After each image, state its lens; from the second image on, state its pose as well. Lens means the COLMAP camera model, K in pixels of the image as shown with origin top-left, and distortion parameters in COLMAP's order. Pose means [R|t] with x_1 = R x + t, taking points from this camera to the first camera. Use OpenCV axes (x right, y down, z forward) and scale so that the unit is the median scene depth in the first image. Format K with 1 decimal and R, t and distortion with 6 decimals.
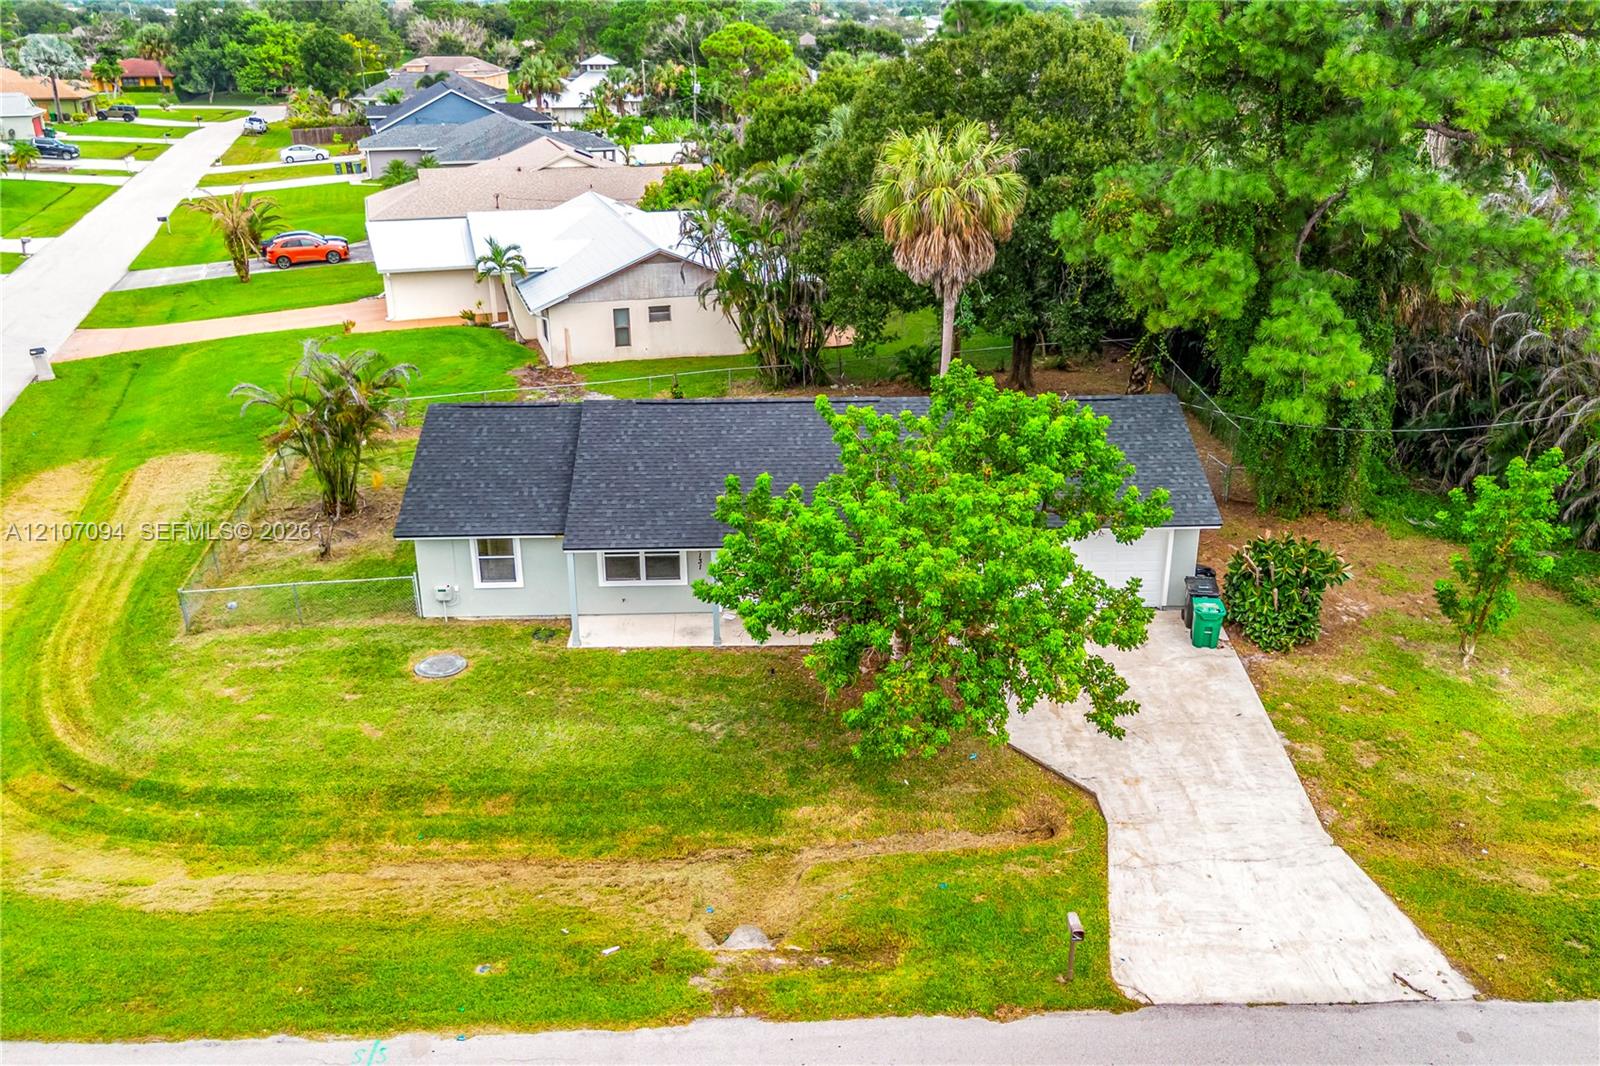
lens RADIAL K [[1343.5, 0, 804.2], [0, 1343.5, 532.5], [0, 0, 1]] dist [0.065626, -0.066756]
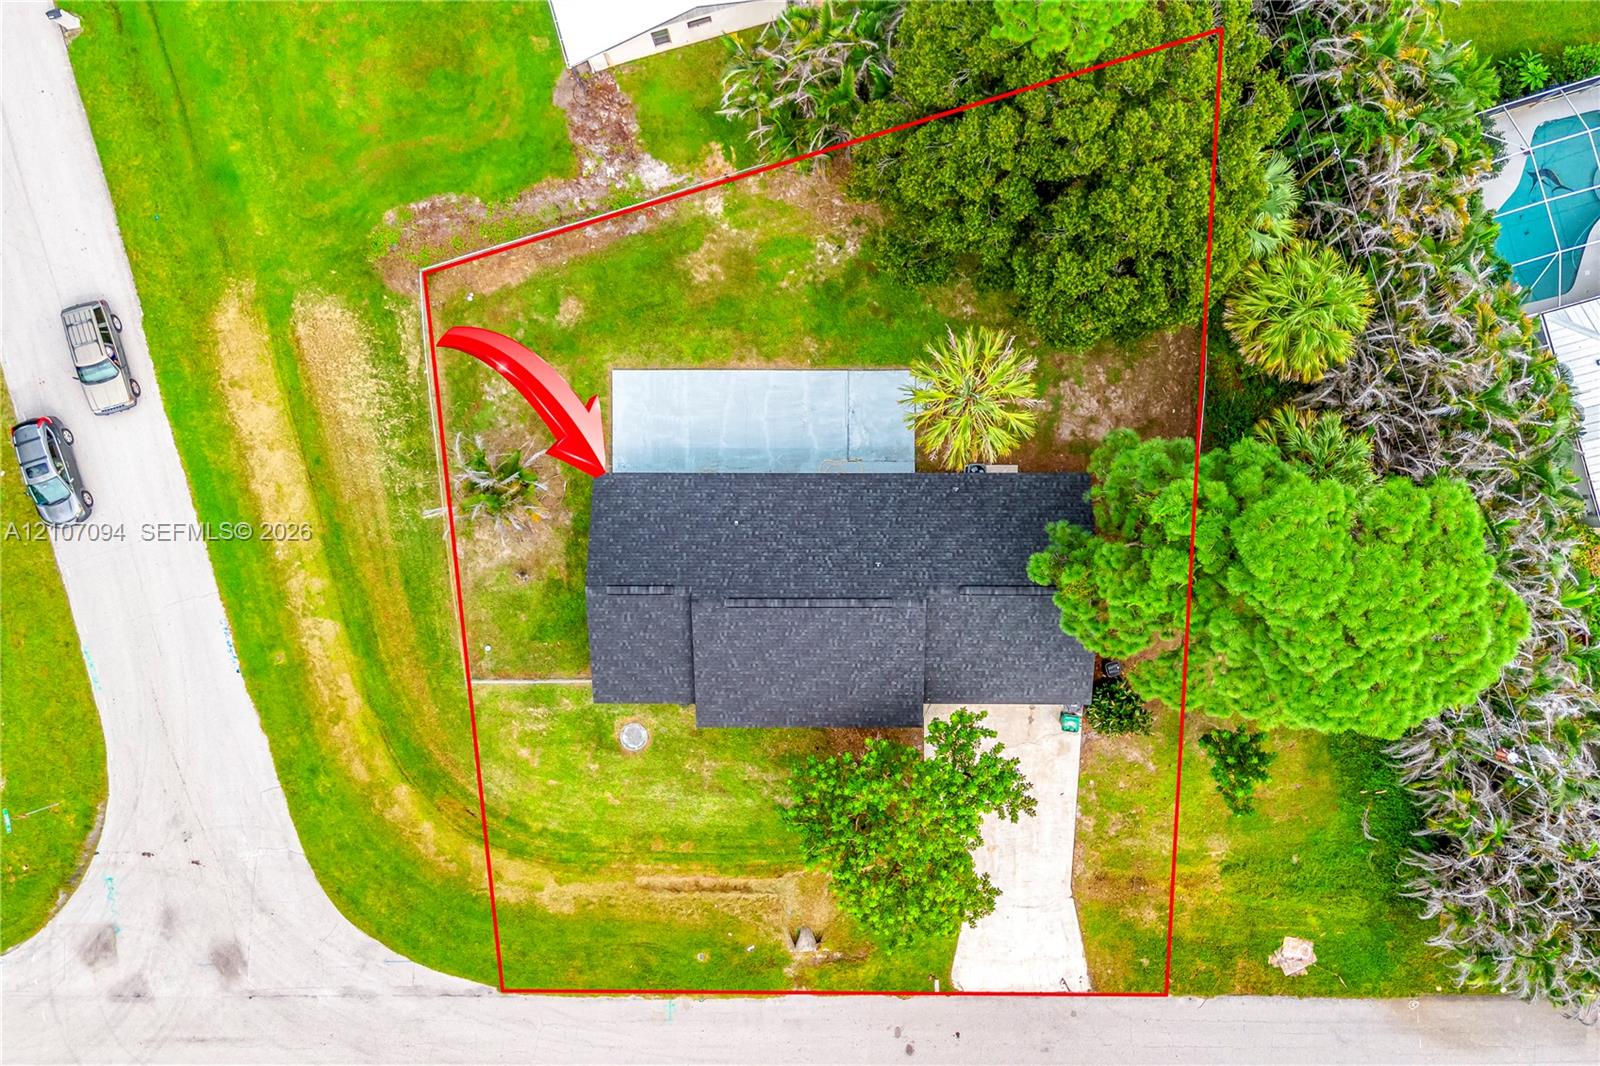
lens RADIAL K [[1343.5, 0, 804.2], [0, 1343.5, 532.5], [0, 0, 1]] dist [0.065626, -0.066756]
pose [[0.999688, 0.024215, -0.006174, -0.036719], [-0.003116, 0.365900, 0.930649, -1.654824], [0.024794, -0.930339, 0.365862, 0.596374]]
